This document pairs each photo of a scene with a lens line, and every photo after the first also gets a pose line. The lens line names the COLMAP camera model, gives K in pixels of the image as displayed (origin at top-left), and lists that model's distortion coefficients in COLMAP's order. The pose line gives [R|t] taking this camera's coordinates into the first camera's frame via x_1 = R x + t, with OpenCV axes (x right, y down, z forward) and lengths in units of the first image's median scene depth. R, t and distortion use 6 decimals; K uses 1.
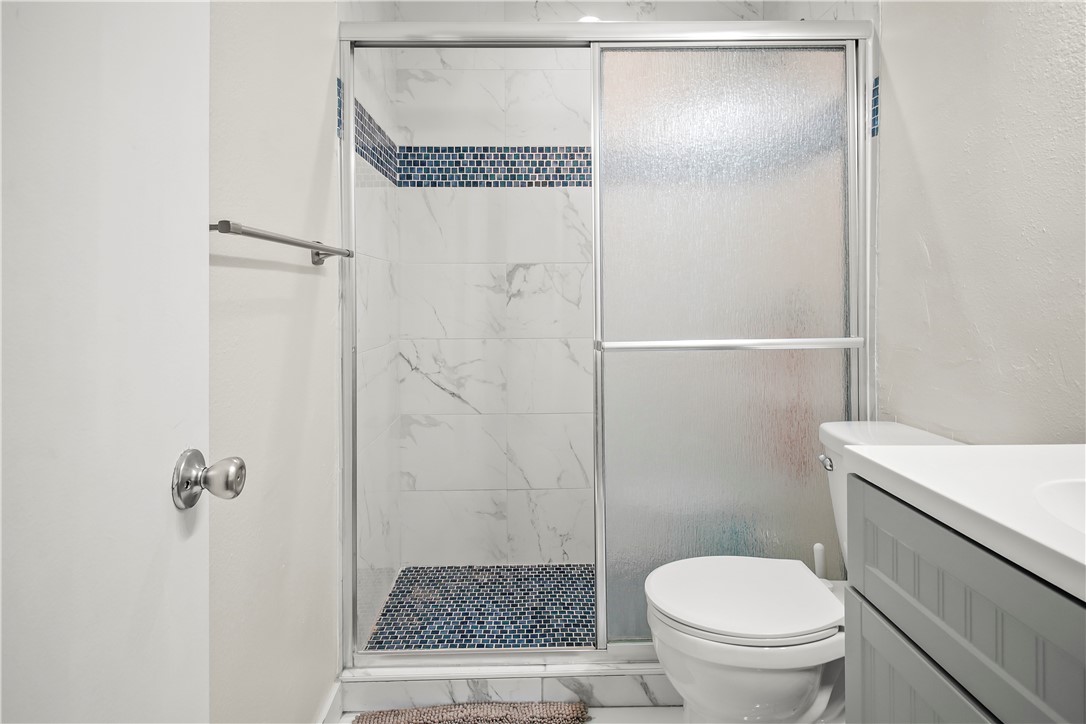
lens RADIAL K [[640.0, 0, 542.3], [0, 640.0, 296.2], [0, 0, 1]] dist [-0.002012, -0.001285]
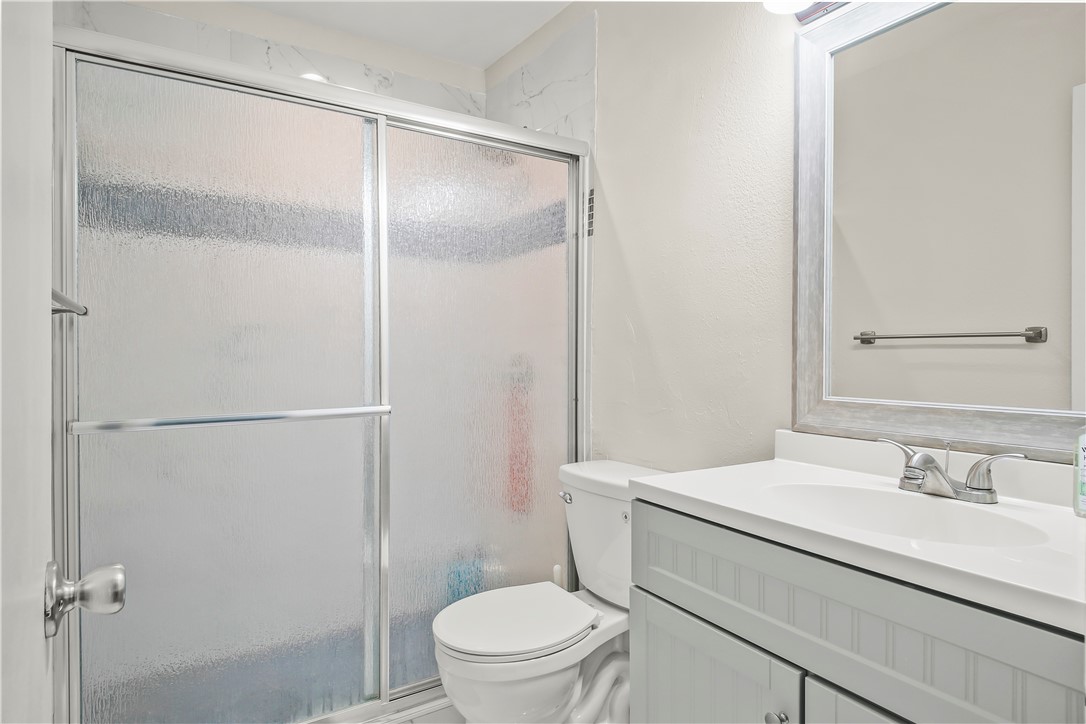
lens RADIAL K [[612.7, 0, 545.2], [0, 612.7, 364.8], [0, 0, 1]] dist [0.057790, -0.038548]
pose [[0.854821, -0.003542, 0.518911, -0.190289], [-0.001360, 0.999958, 0.009066, -0.006384], [-0.518921, -0.008455, 0.854780, 0.006430]]
